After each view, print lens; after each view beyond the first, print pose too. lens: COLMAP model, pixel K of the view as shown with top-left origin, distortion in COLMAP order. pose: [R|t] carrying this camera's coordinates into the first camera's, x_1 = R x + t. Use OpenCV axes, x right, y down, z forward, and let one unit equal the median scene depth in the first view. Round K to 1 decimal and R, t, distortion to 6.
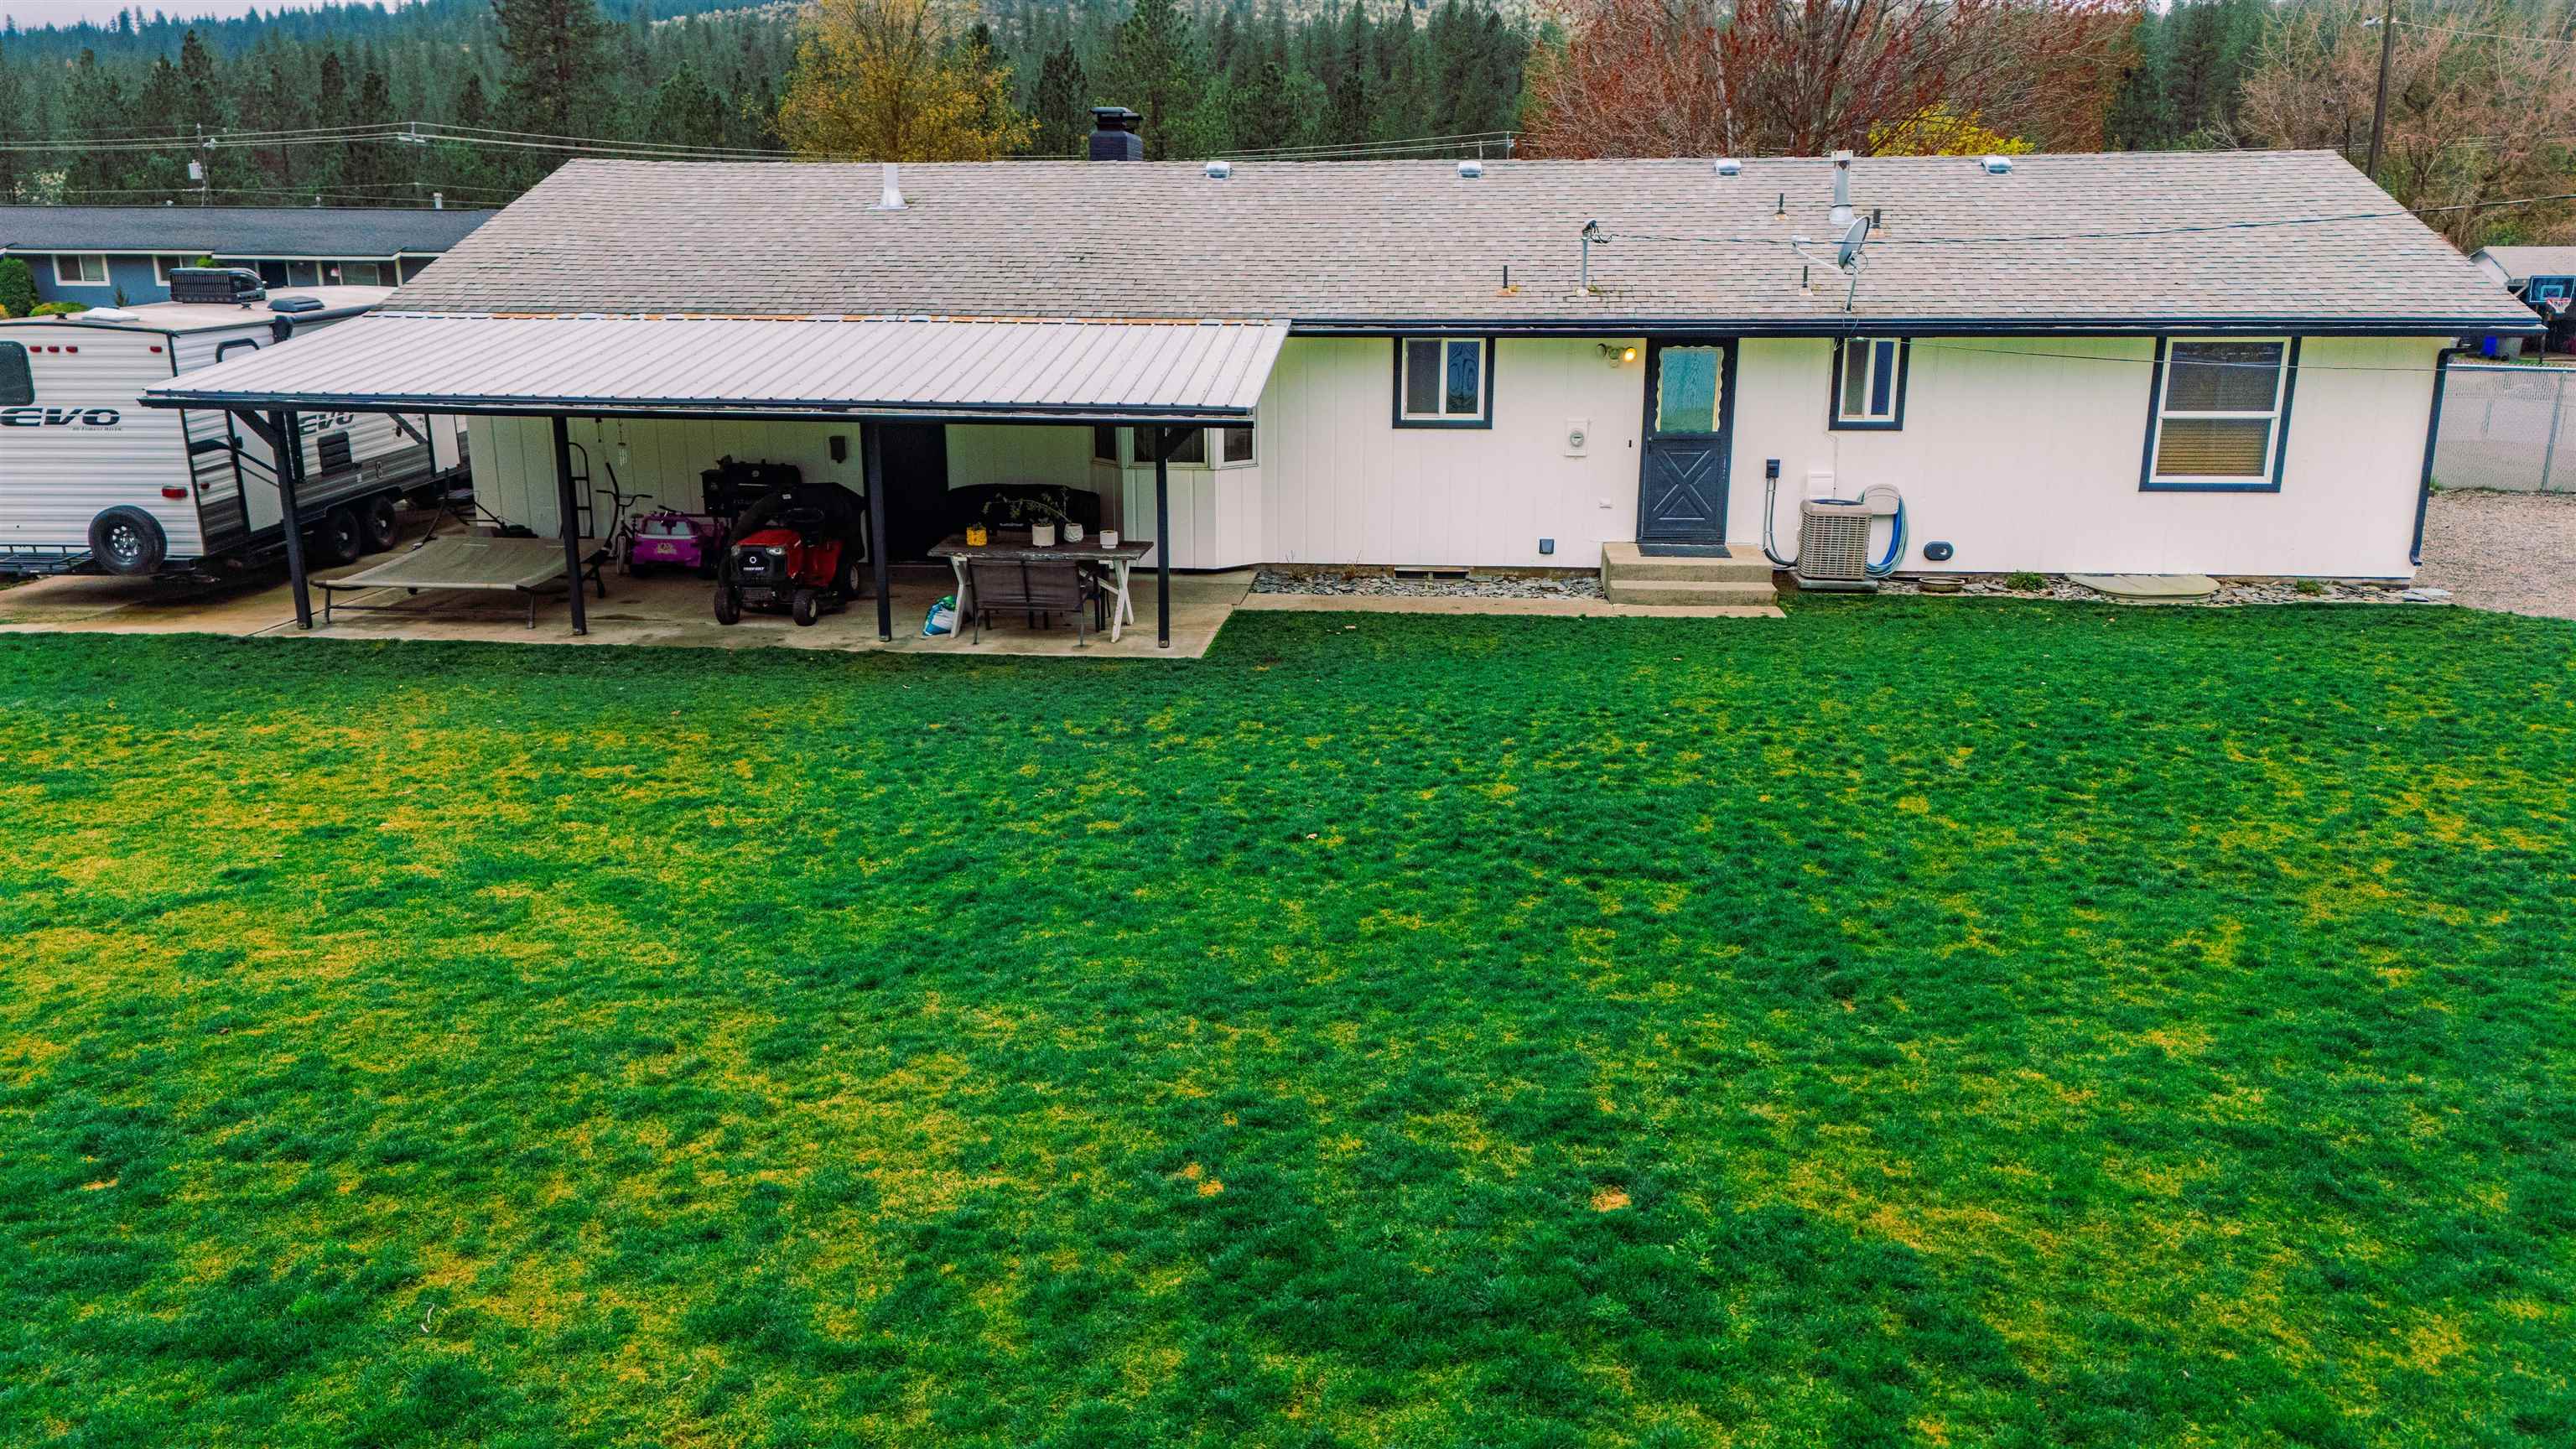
lens RADIAL K [[1938.2, 0, 1288.0], [0, 1938.2, 724.5], [0, 0, 1]] dist [0.084507, -0.084198]
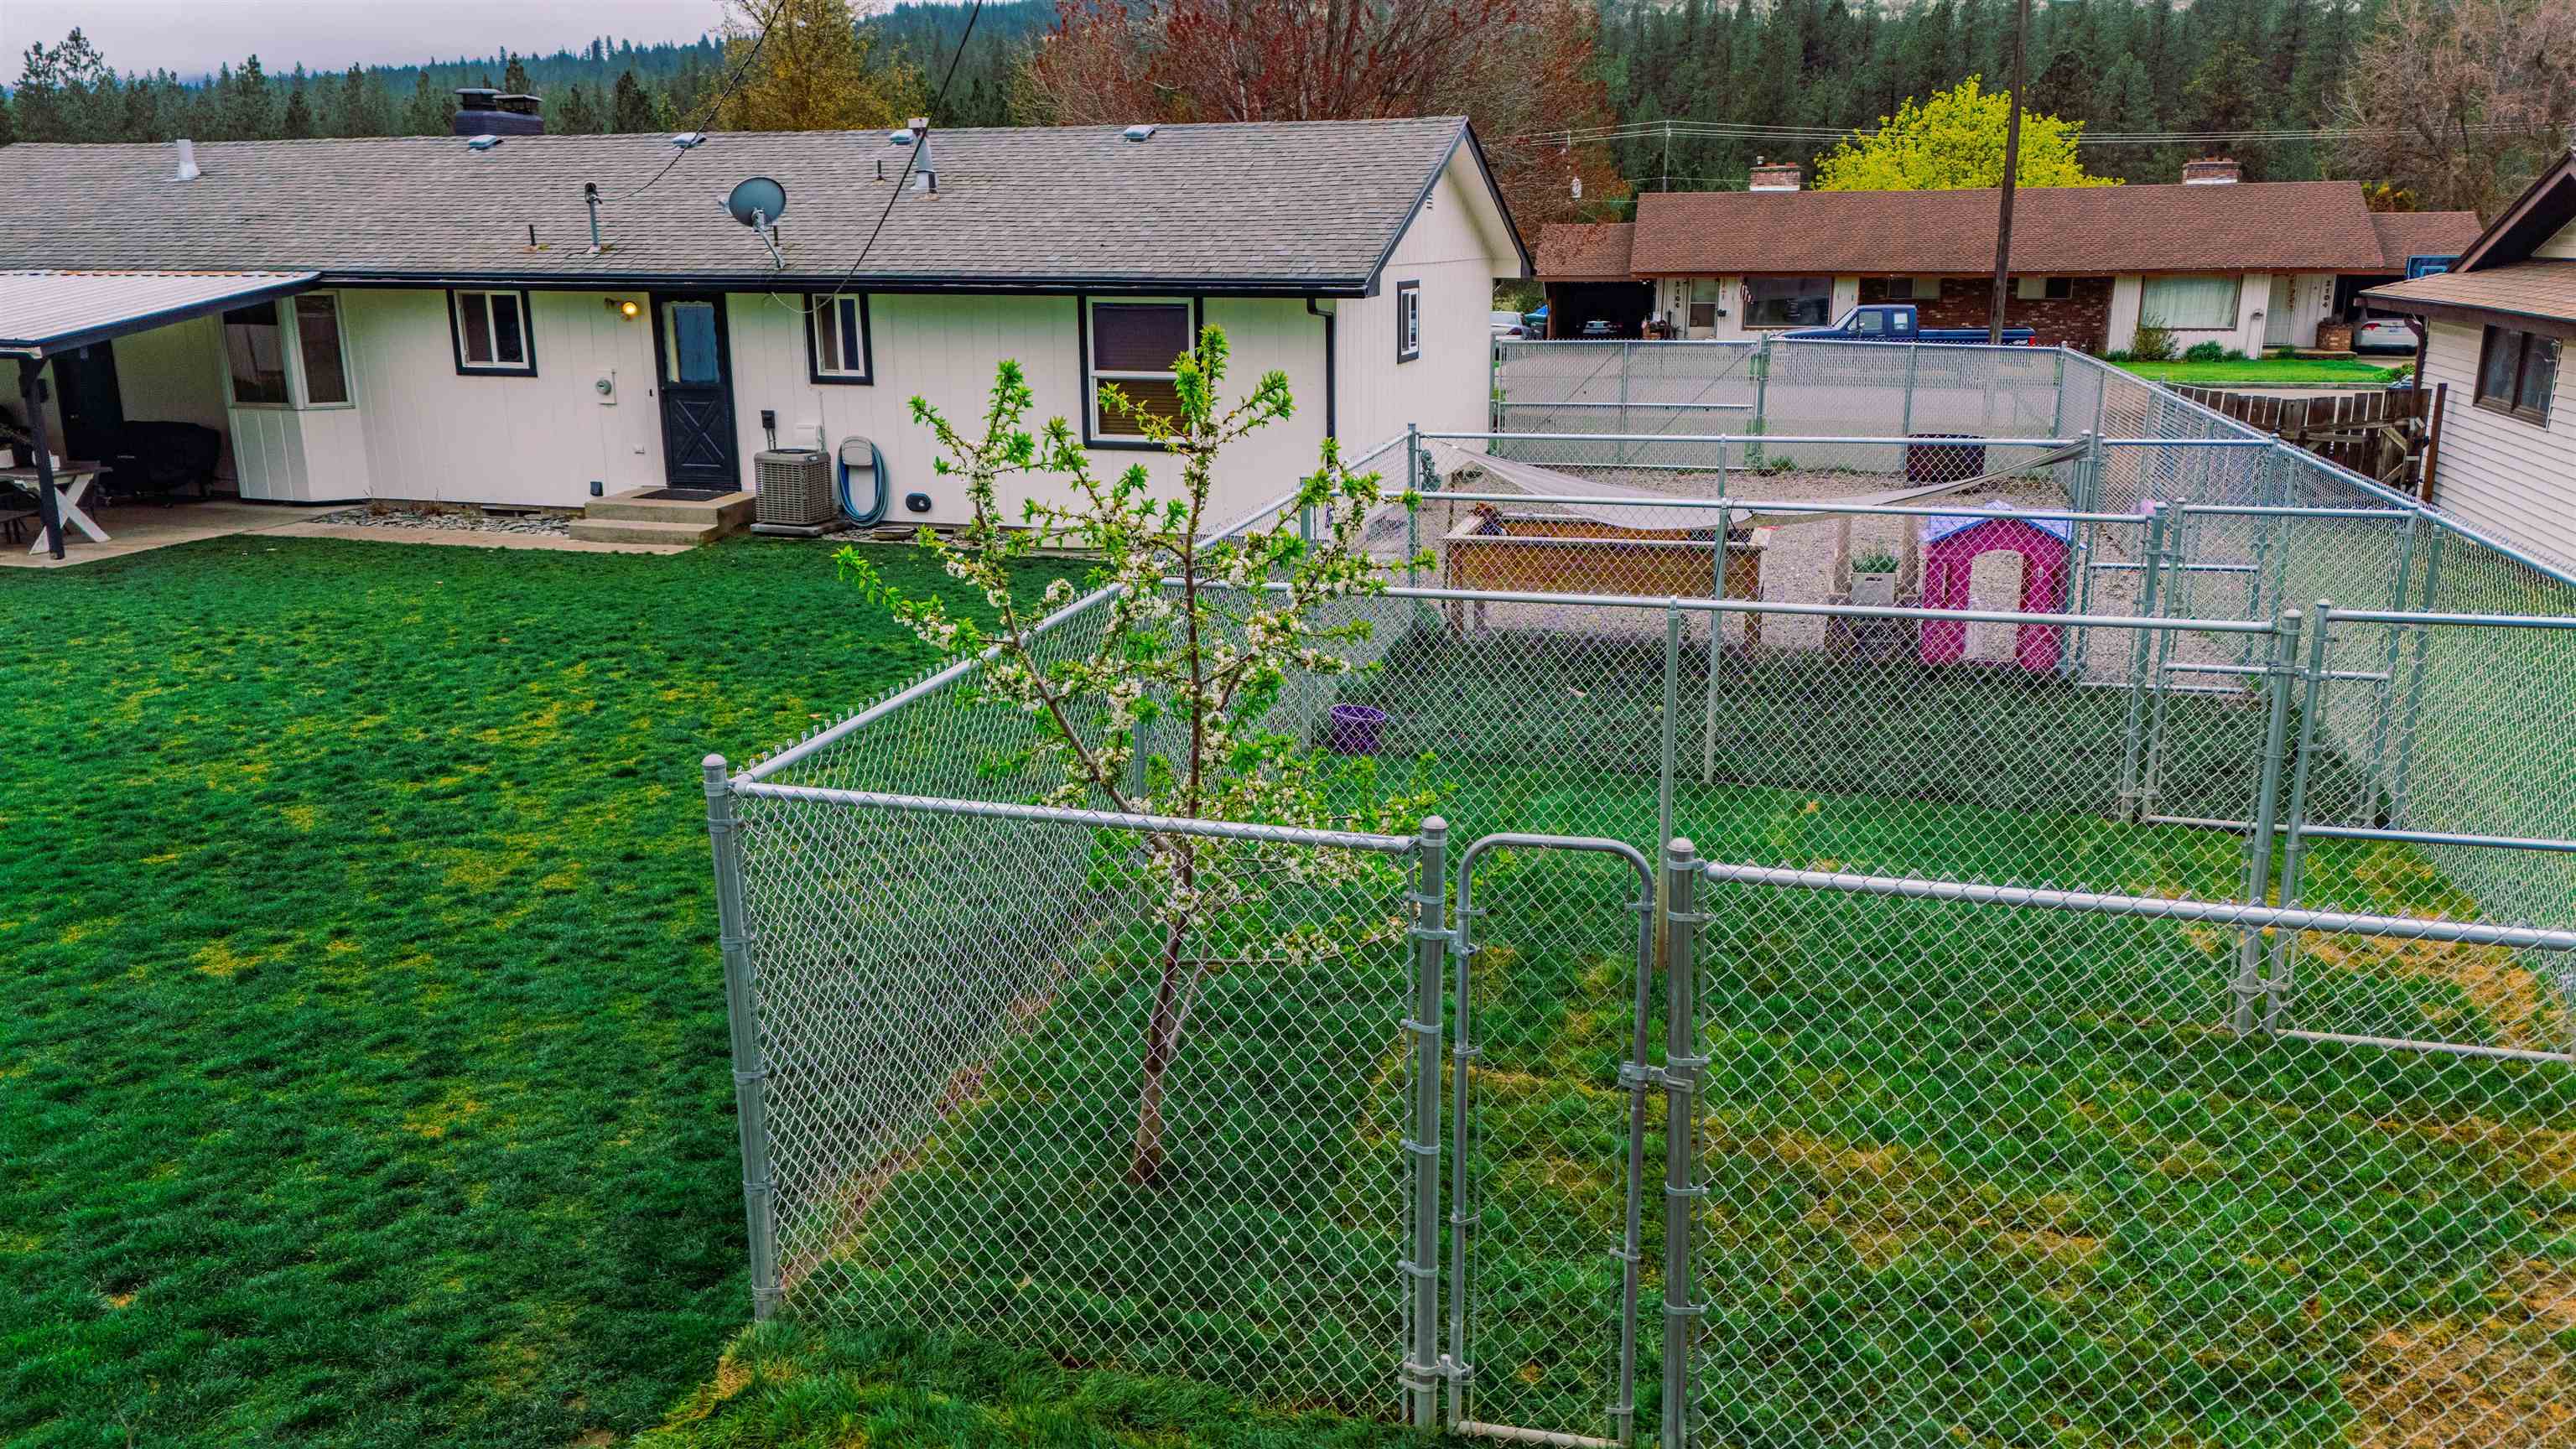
lens RADIAL K [[1938.2, 0, 1288.0], [0, 1938.2, 724.5], [0, 0, 1]] dist [0.084507, -0.084198]
pose [[0.979796, 0.042462, -0.195438, 0.739164], [-0.042569, 0.999087, 0.003652, 0.017867], [0.195414, 0.004741, 0.980709, 0.022661]]
